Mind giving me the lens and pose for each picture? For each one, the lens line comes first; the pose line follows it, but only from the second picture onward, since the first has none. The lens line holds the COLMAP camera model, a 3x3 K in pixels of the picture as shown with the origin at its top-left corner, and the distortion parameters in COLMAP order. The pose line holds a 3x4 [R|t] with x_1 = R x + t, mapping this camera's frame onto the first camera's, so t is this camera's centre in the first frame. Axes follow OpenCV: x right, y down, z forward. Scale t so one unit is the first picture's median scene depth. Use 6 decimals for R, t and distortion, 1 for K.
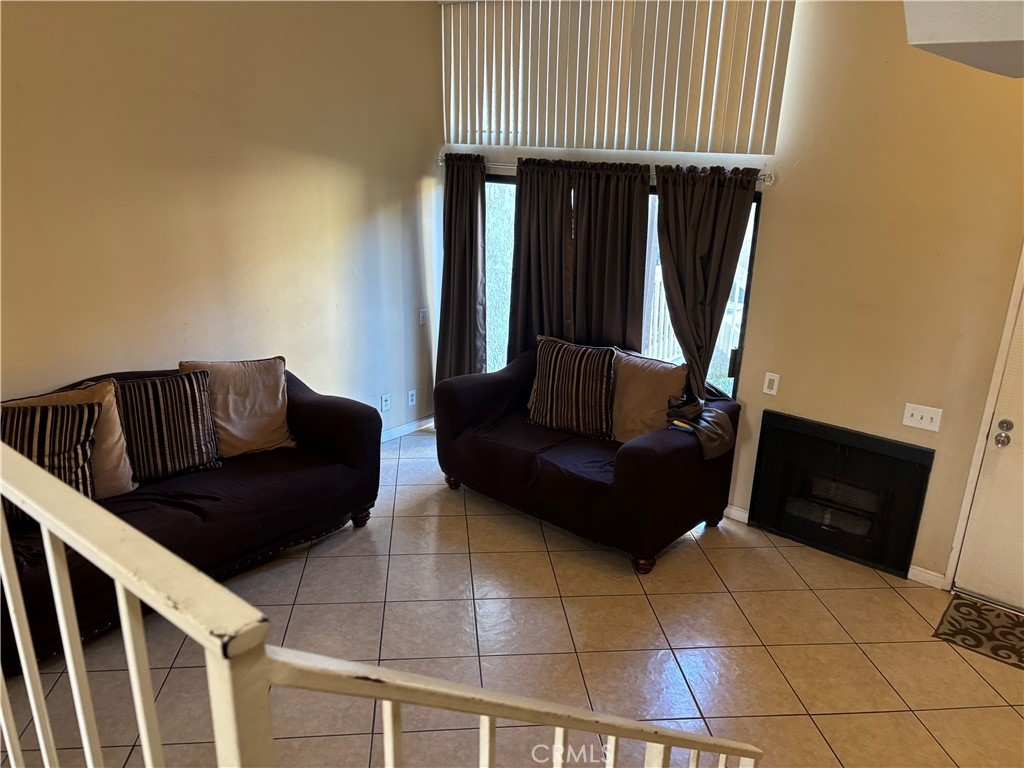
lens RADIAL K [[771.2, 0, 505.3], [0, 771.2, 391.3], [0, 0, 1]] dist [0.052394, -0.055408]
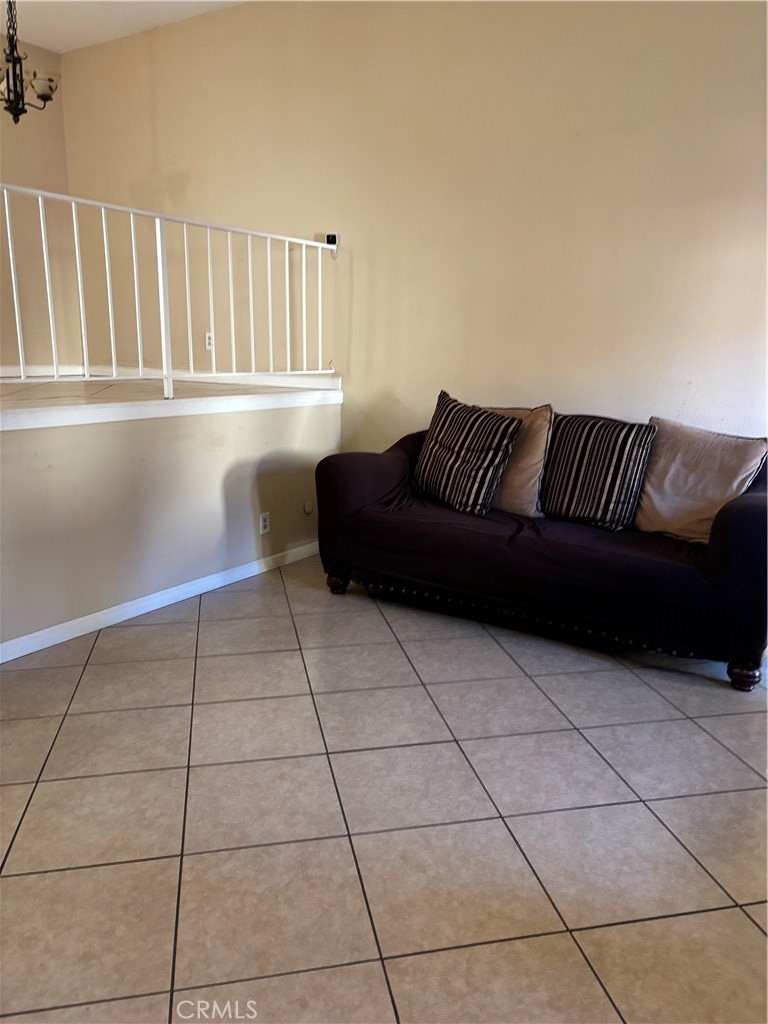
lens RADIAL K [[771.2, 0, 384.4], [0, 771.2, 509.6], [0, 0, 1]] dist [0.052394, -0.055408]
pose [[0.112767, 0.185787, -0.976098, 0.458762], [-0.325400, 0.935096, 0.140390, 0.038359], [0.938828, 0.301791, 0.165904, 0.621010]]
